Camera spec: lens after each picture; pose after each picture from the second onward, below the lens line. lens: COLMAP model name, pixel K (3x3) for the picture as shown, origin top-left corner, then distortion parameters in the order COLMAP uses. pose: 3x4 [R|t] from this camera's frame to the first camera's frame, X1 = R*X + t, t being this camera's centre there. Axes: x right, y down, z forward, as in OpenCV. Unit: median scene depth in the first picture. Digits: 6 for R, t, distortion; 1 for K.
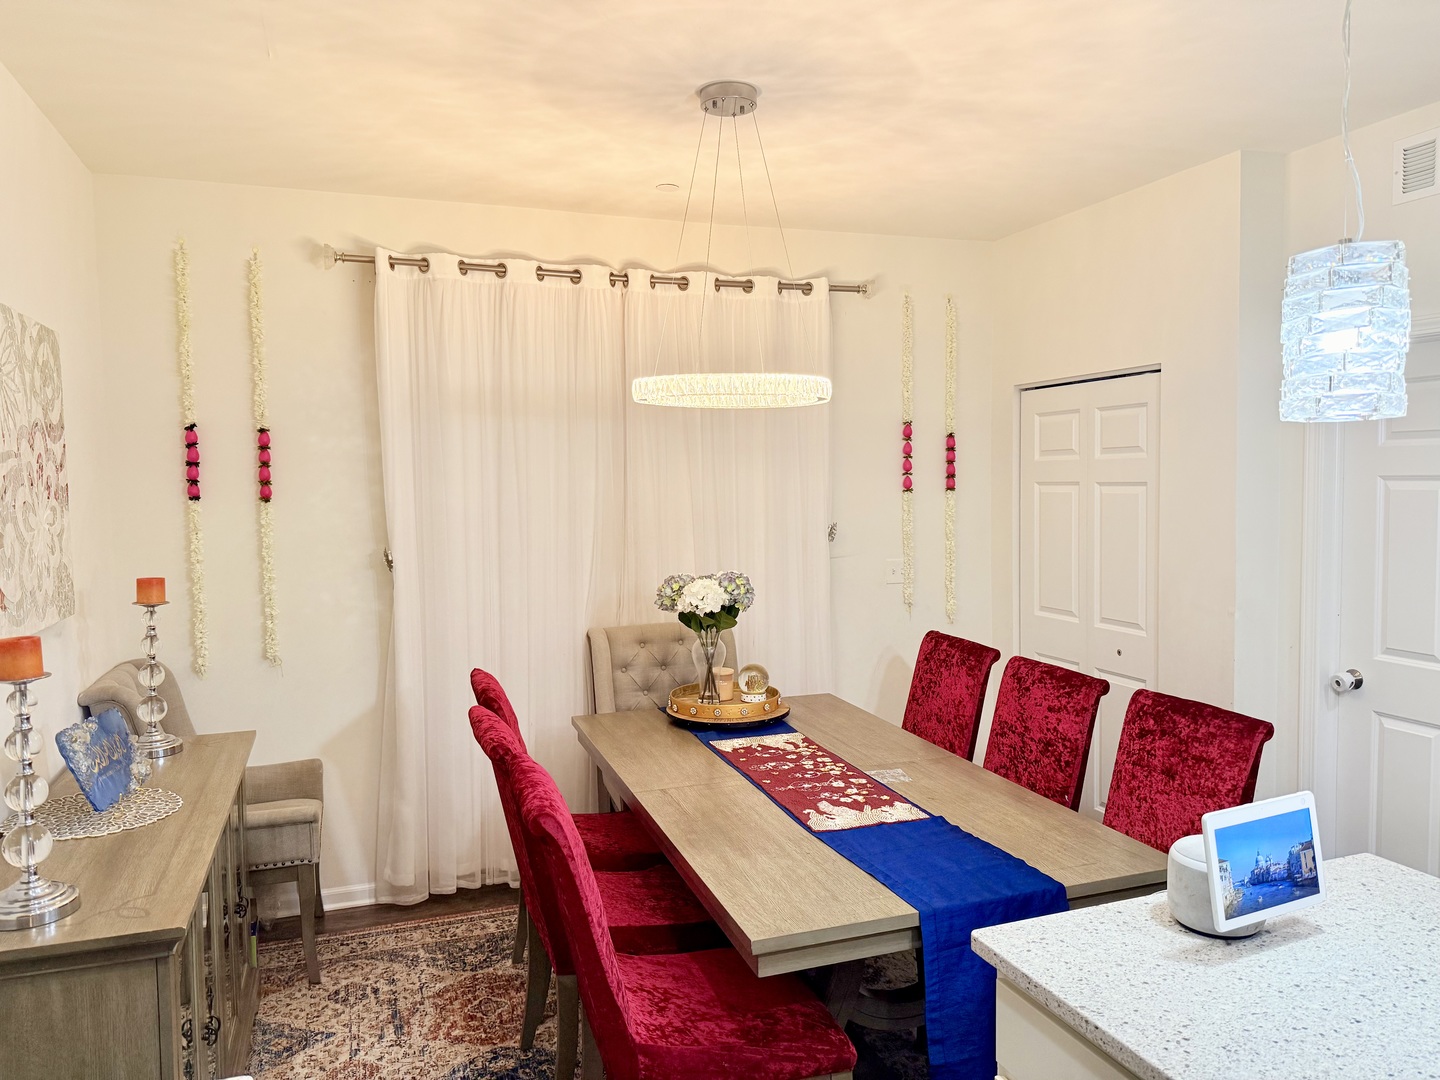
lens RADIAL K [[1013.8, 0, 725.4], [0, 1013.8, 542.5], [0, 0, 1]] dist [-0.002353, -0.009145]
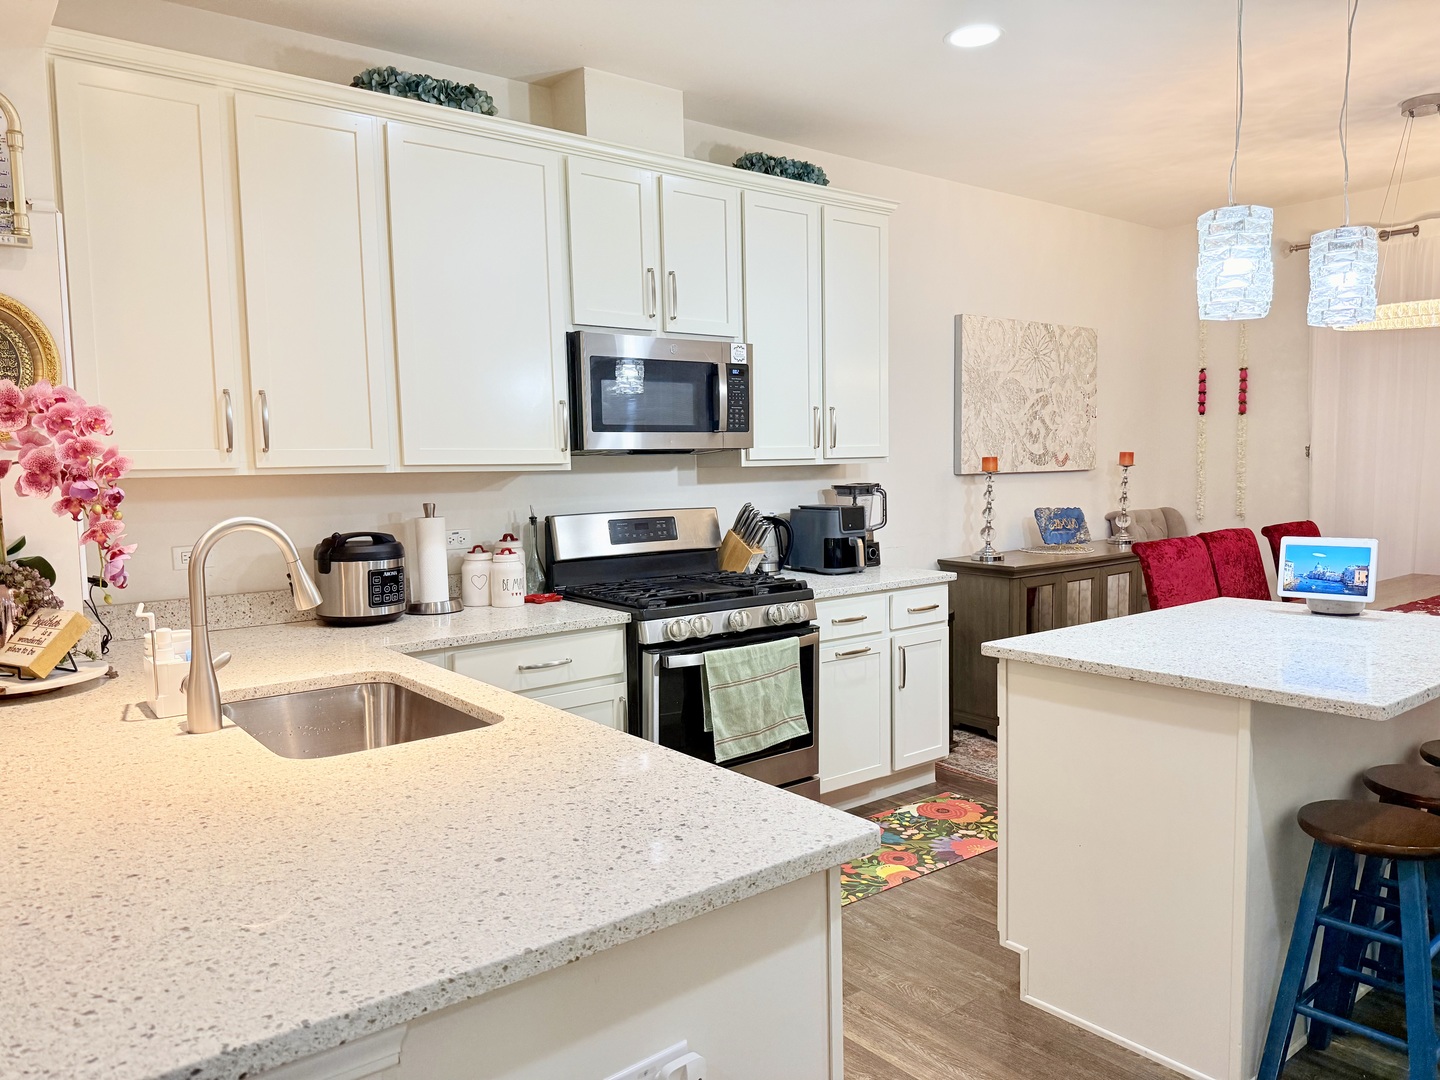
lens RADIAL K [[1013.8, 0, 710.7], [0, 1013.8, 547.8], [0, 0, 1]] dist [-0.002353, -0.009145]
pose [[0.294850, 0.089622, -0.951332, 0.813804], [-0.043795, 0.995813, 0.080239, 0.075190], [0.954540, 0.018005, 0.297540, -0.250779]]
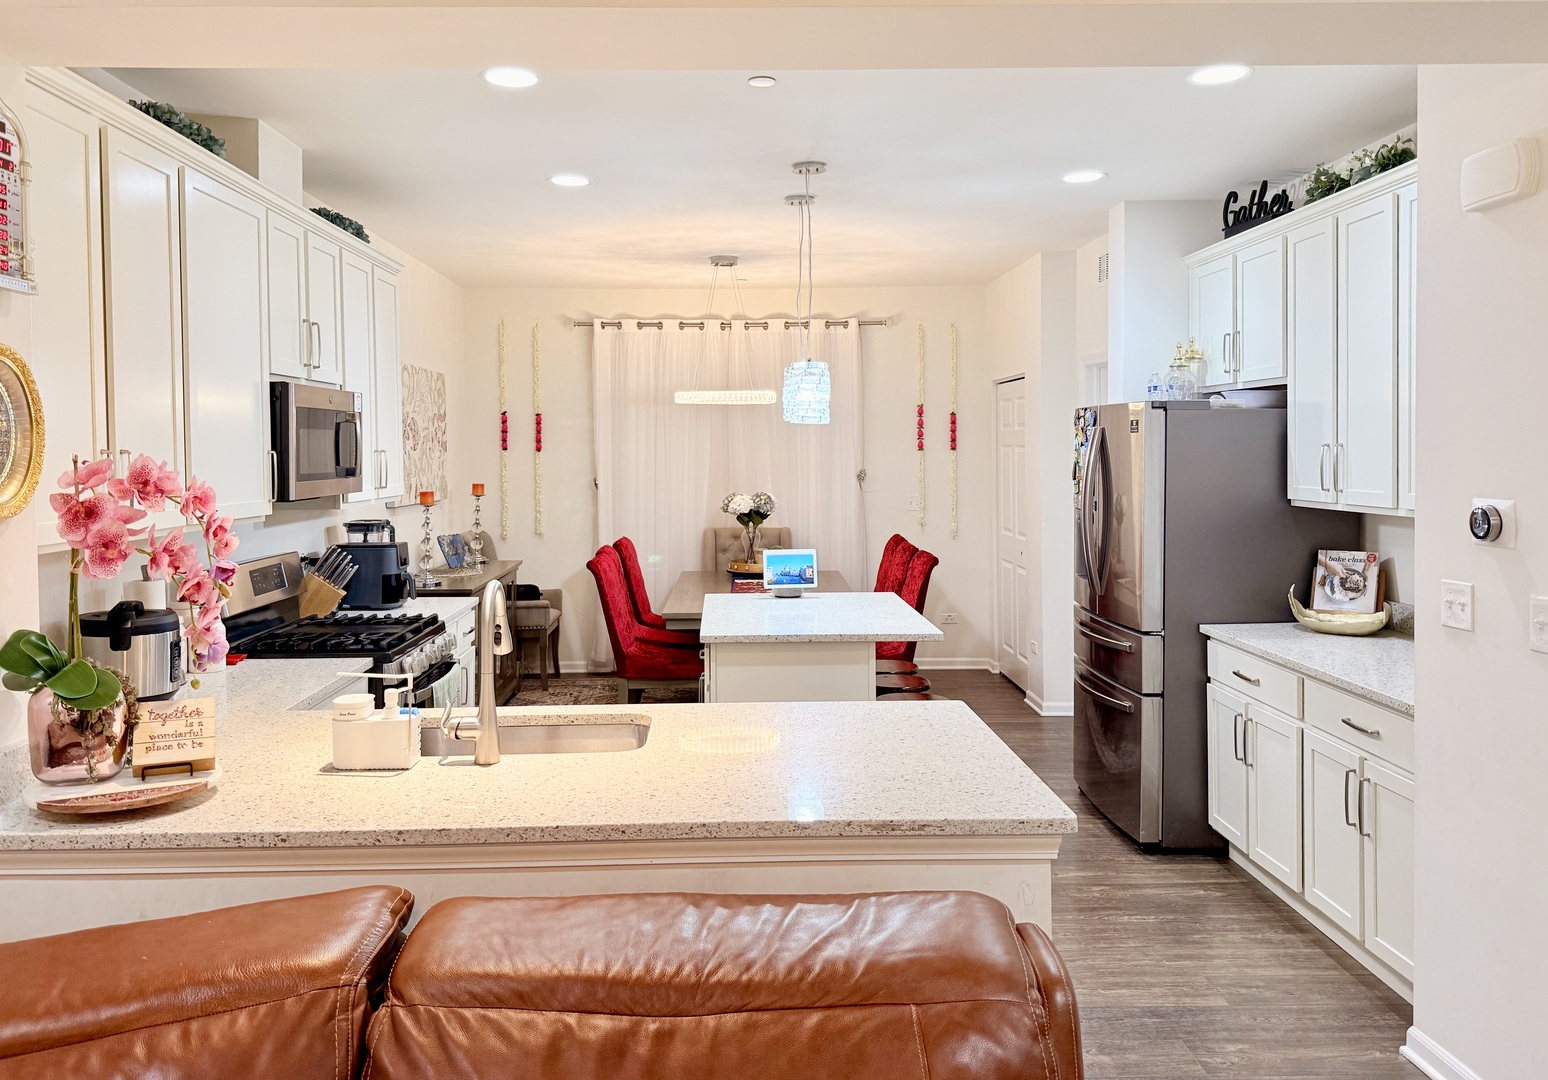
lens RADIAL K [[1139.0, 0, 734.6], [0, 1139.0, 476.2], [0, 0, 1]] dist [0.062972, 0.001627]
pose [[0.940354, 0.014433, -0.339891, 0.629057], [-0.027118, 0.999100, -0.032601, 0.066834], [0.339115, 0.039873, 0.939900, -0.900994]]
